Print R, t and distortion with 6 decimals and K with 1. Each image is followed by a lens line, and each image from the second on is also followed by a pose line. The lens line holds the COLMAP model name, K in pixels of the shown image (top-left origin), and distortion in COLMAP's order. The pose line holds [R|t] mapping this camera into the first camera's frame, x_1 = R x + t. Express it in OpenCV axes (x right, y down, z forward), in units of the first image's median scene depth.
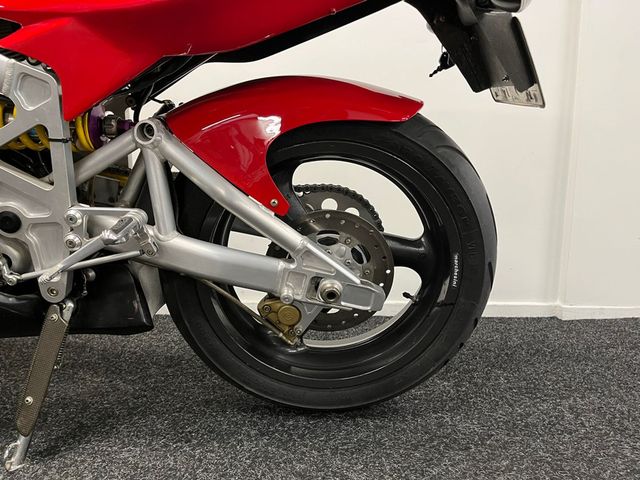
lens RADIAL K [[488.4, 0, 320.0], [0, 488.4, 240.0], [0, 0, 1]] dist [0.088336, -0.116374]
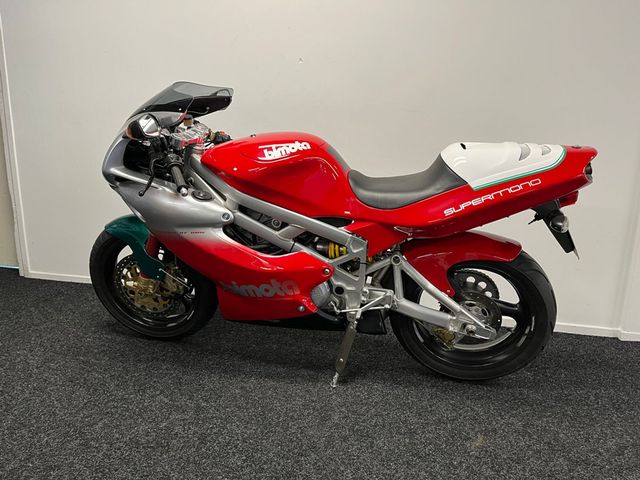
lens RADIAL K [[488.4, 0, 320.0], [0, 488.4, 240.0], [0, 0, 1]] dist [0.088336, -0.116374]
pose [[0.970855, 0.061592, -0.231620, -0.137311], [-0.041836, 0.995129, 0.089265, -0.435032], [0.235990, -0.076973, 0.968702, -1.210890]]
